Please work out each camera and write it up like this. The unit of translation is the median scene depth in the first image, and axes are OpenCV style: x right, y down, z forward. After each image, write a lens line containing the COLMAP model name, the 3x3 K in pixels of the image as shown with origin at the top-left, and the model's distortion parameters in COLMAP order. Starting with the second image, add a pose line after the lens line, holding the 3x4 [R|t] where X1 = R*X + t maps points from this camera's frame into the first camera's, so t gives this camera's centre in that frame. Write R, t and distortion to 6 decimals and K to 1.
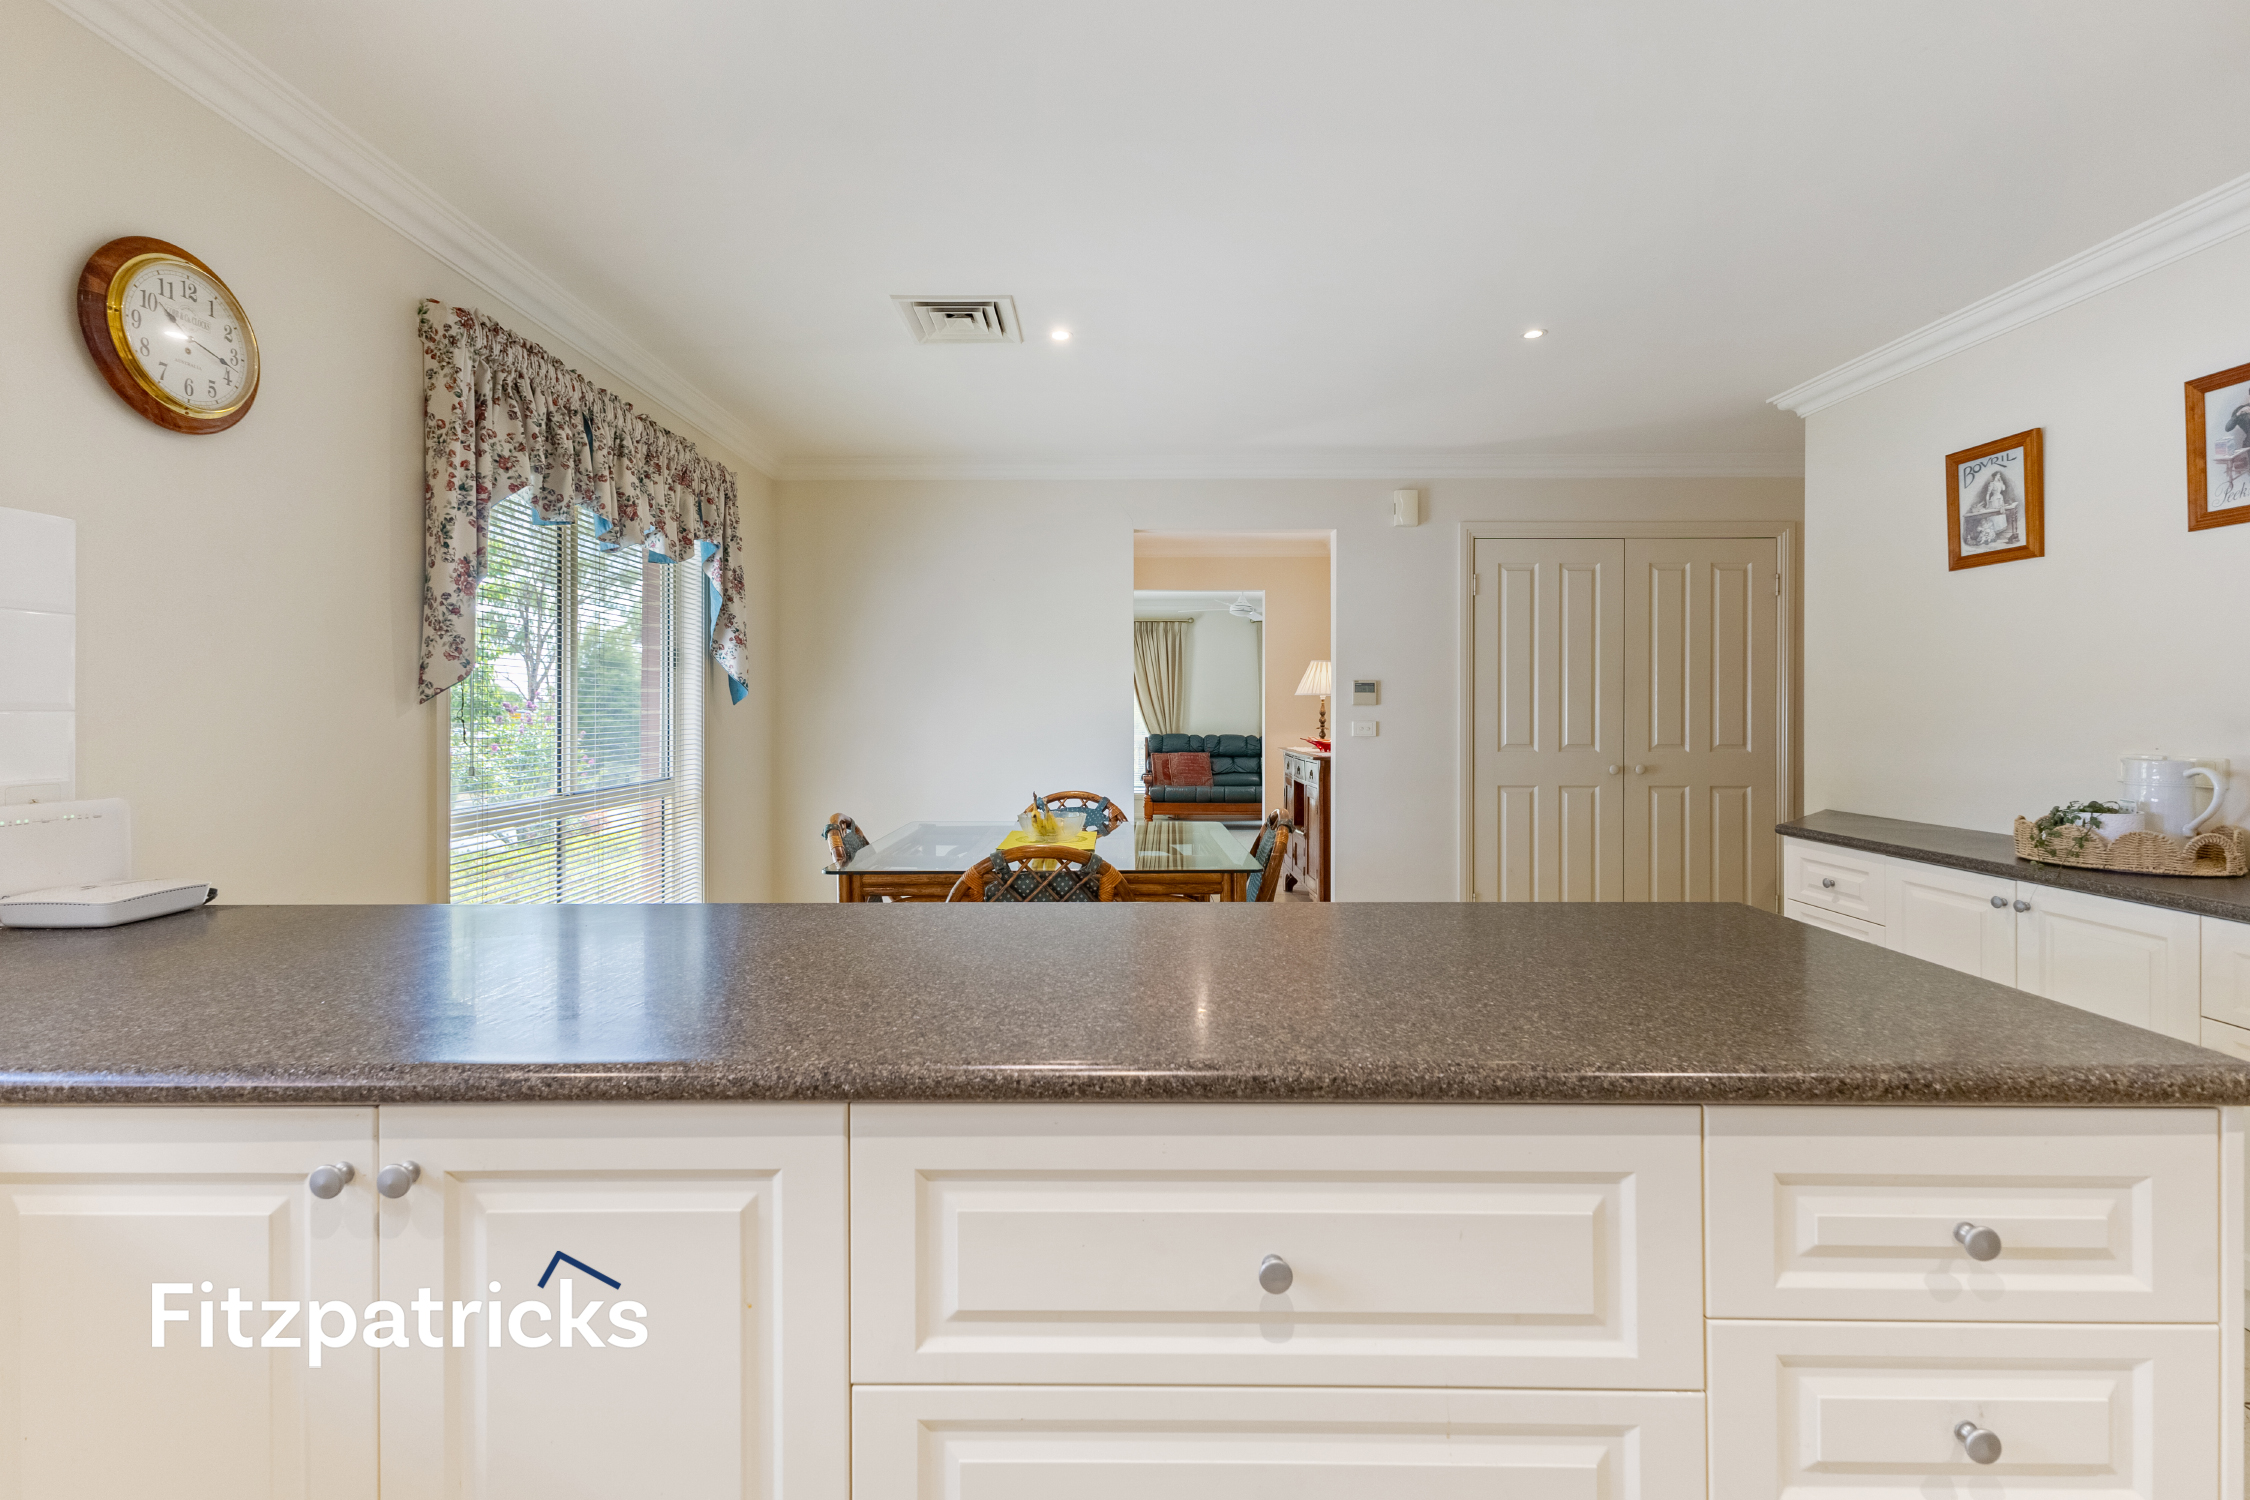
lens RADIAL K [[984.6, 0, 1114.1], [0, 984.6, 711.2], [0, 0, 1]] dist [0.012763, -0.005585]
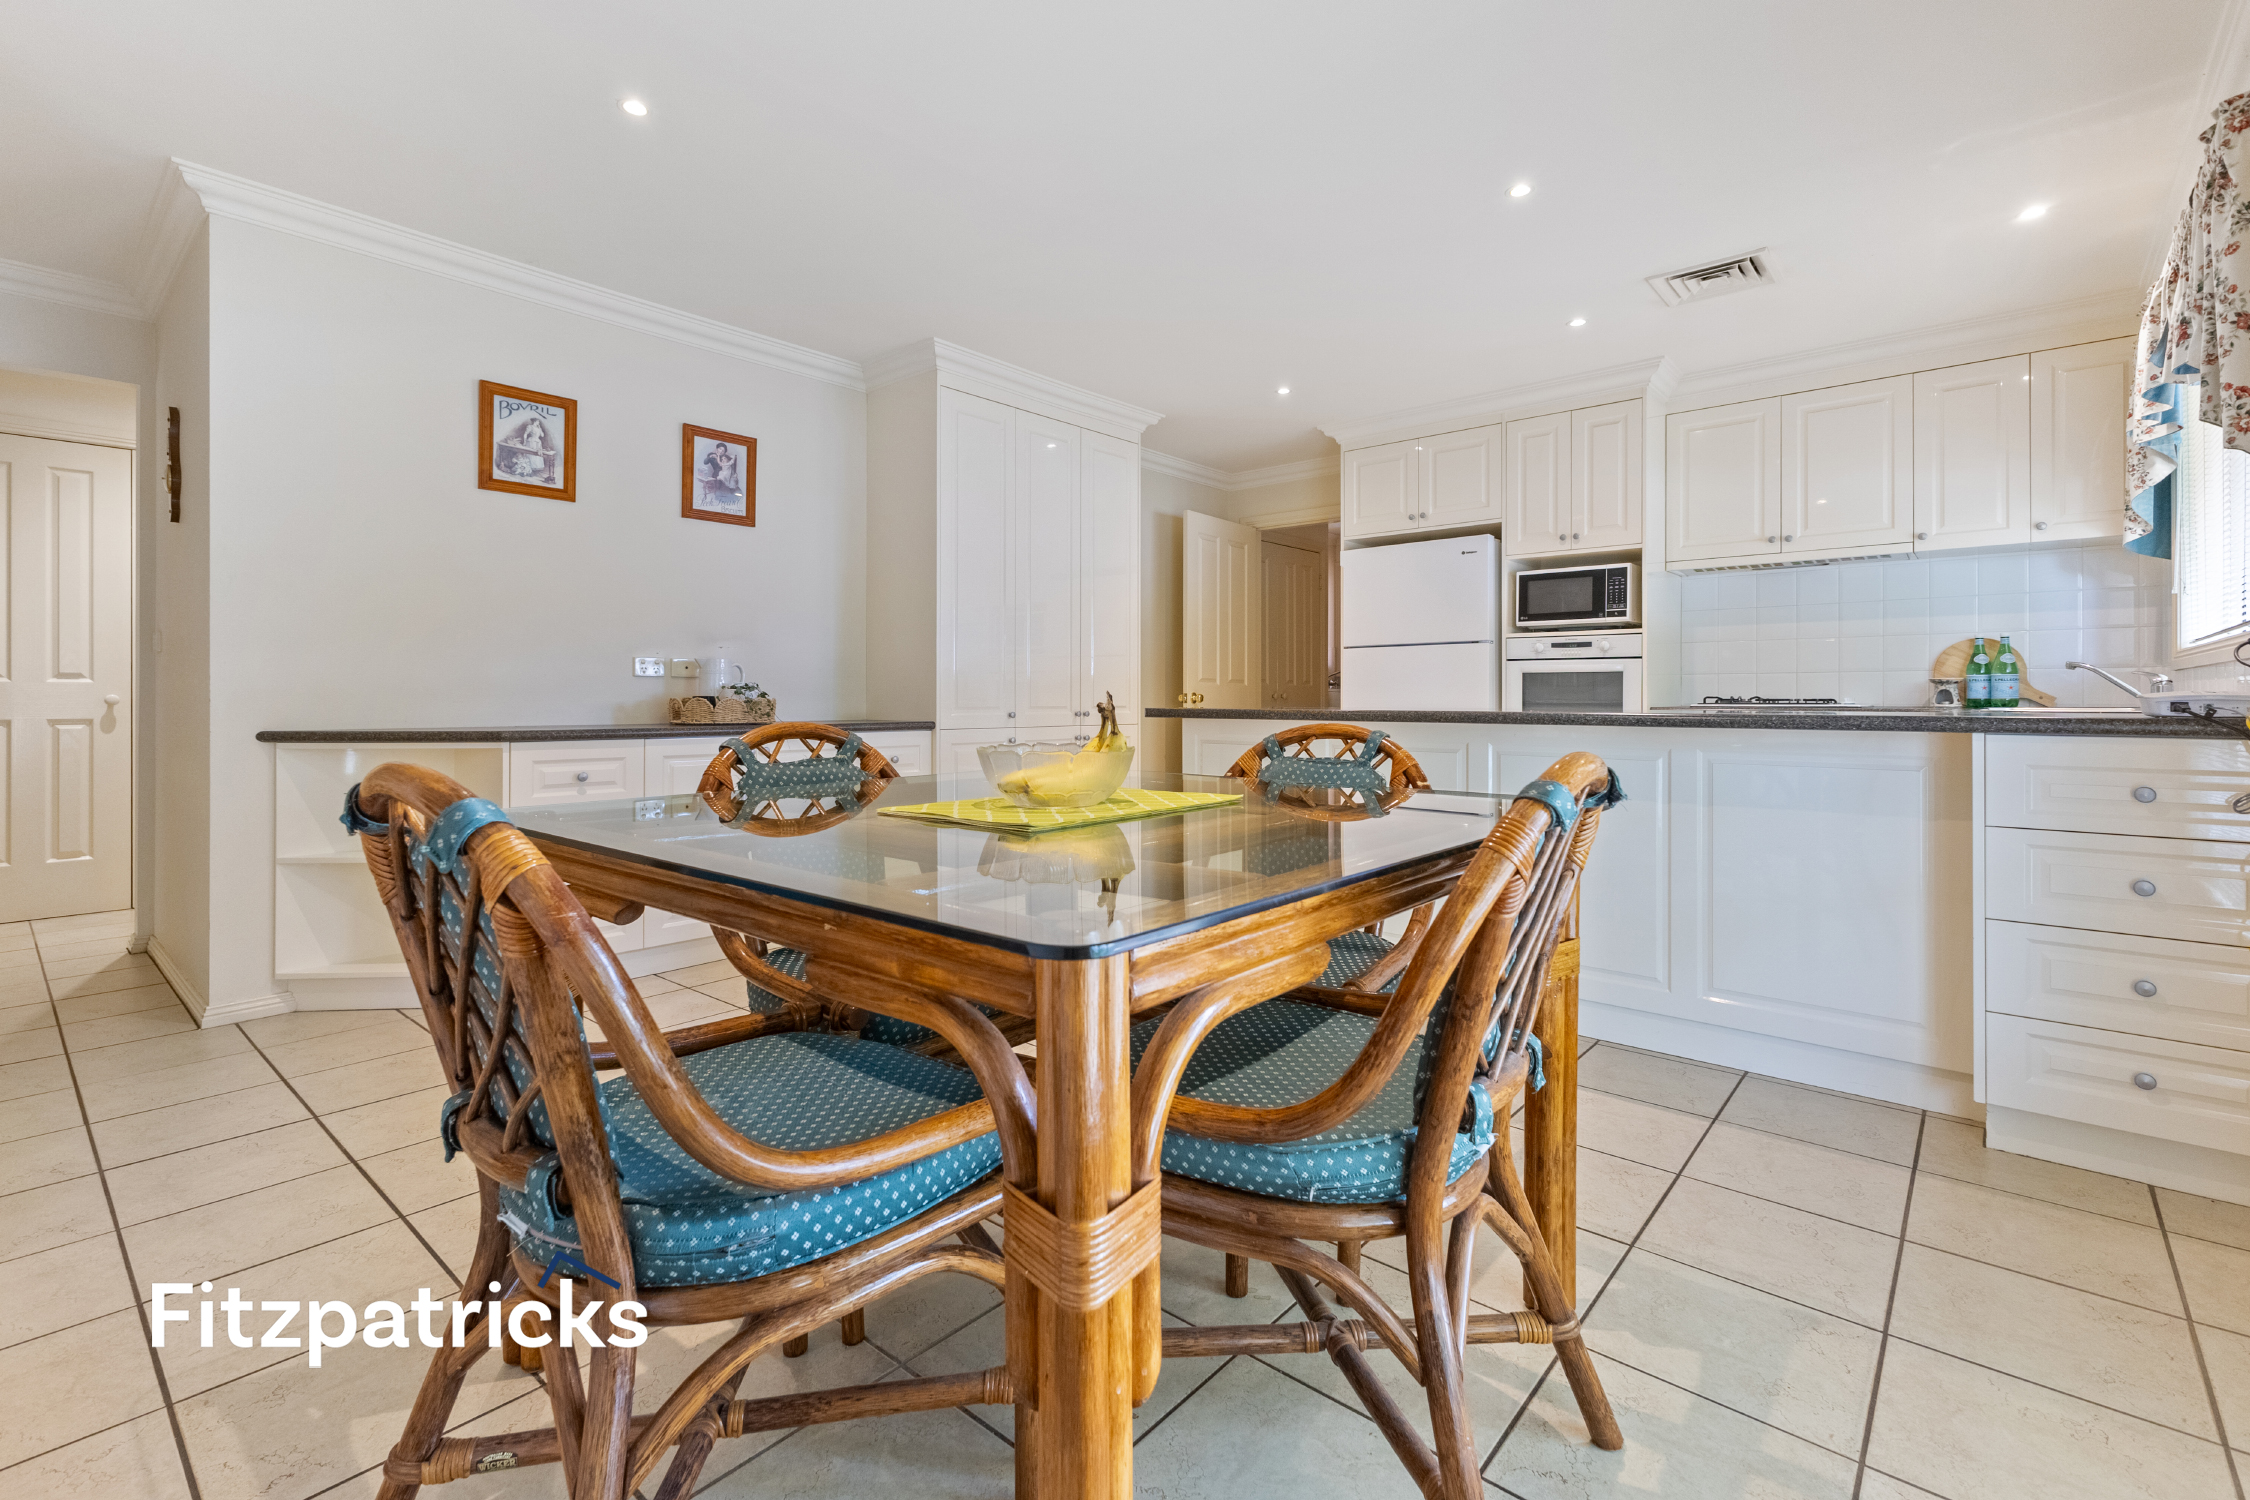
lens RADIAL K [[991.8, 0, 1121.5], [0, 991.8, 700.2], [0, 0, 1]] dist [0.002101, -0.000167]
pose [[-0.756343, 0.001088, 0.654175, -0.463868], [0.002334, 0.999997, 0.001036, 0.106651], [-0.654171, 0.002310, -0.756343, 1.644538]]
